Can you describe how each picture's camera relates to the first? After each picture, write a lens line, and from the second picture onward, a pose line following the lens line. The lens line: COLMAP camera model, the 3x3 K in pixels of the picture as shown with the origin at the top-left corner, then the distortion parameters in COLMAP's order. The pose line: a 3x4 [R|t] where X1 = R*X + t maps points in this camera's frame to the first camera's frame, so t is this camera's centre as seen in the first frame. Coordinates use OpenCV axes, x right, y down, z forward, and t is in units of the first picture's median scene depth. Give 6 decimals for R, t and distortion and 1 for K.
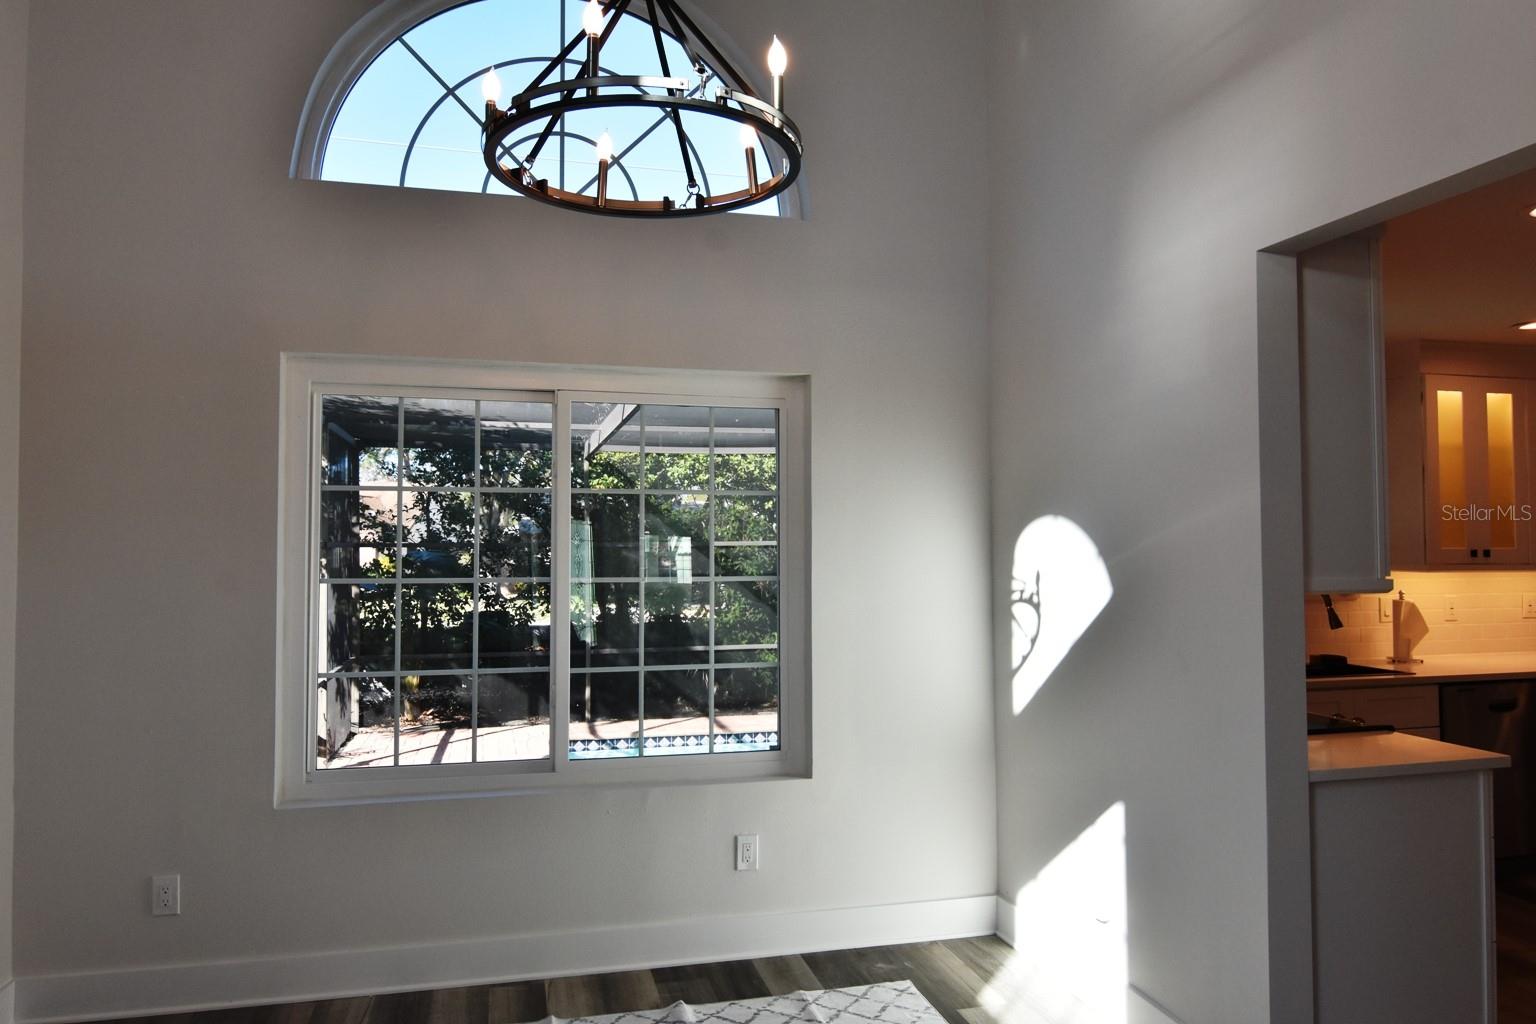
lens RADIAL K [[1048.6, 0, 768.1], [0, 1048.6, 511.9], [0, 0, 1]] dist [0.004079, -0.000441]
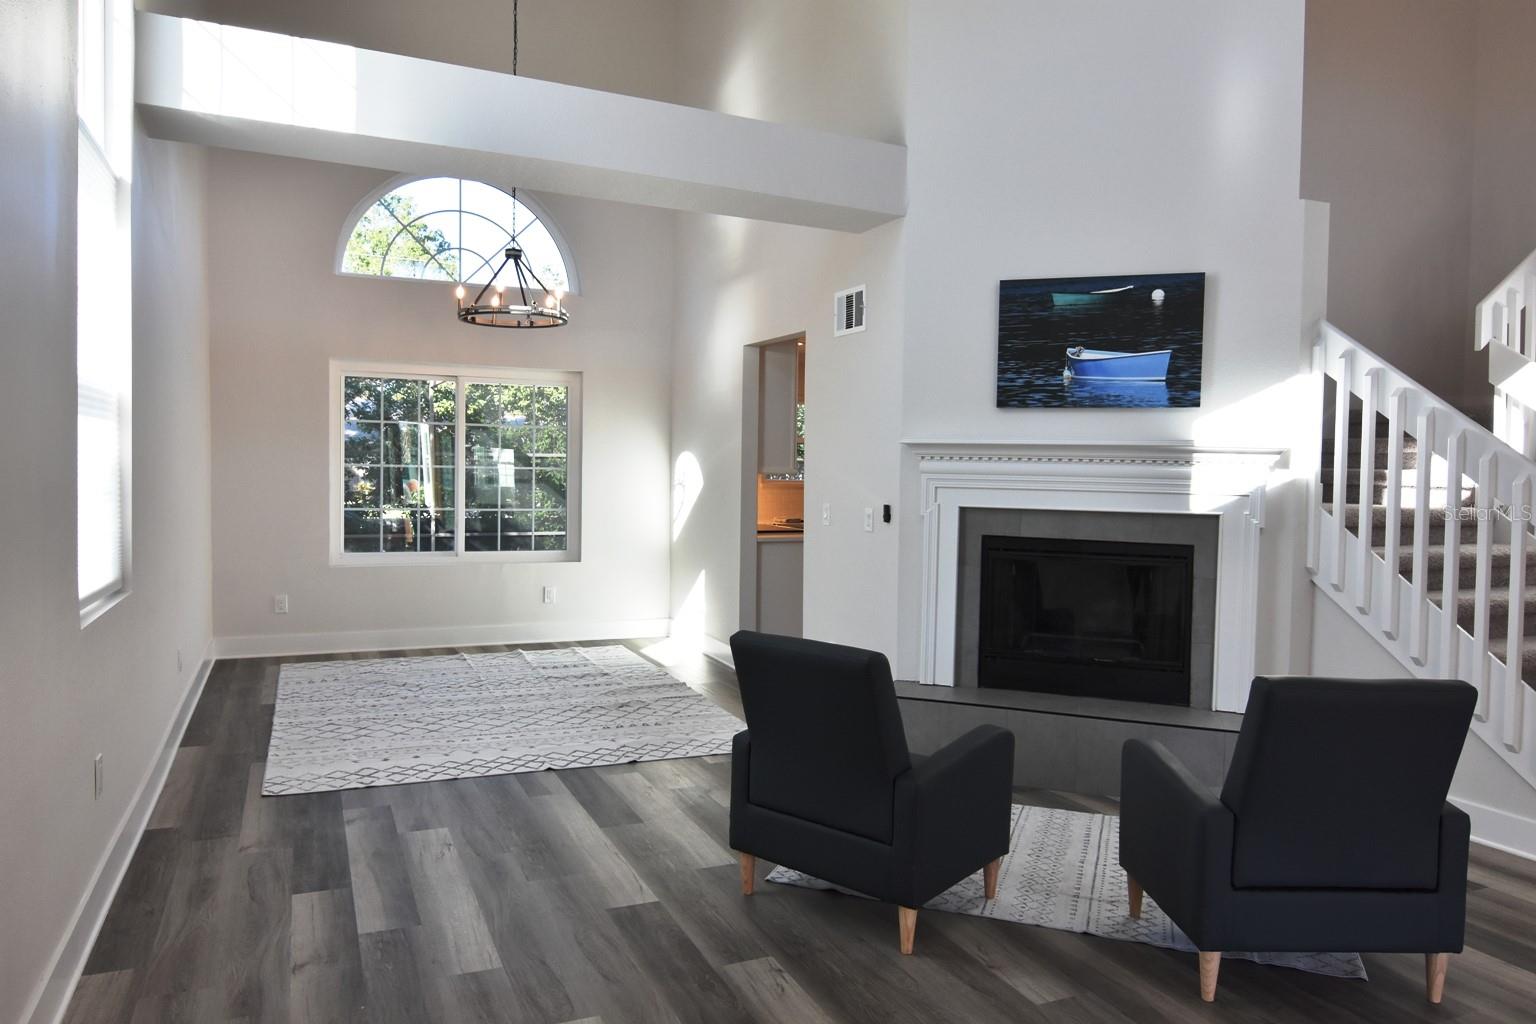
lens RADIAL K [[1048.6, 0, 777.8], [0, 1048.6, 516.7], [0, 0, 1]] dist [0.004079, -0.000441]
pose [[0.983297, 0.011713, 0.181632, 0.013771], [-0.026717, 0.996406, 0.080386, -0.006378], [-0.180038, -0.083896, 0.980075, -0.342869]]
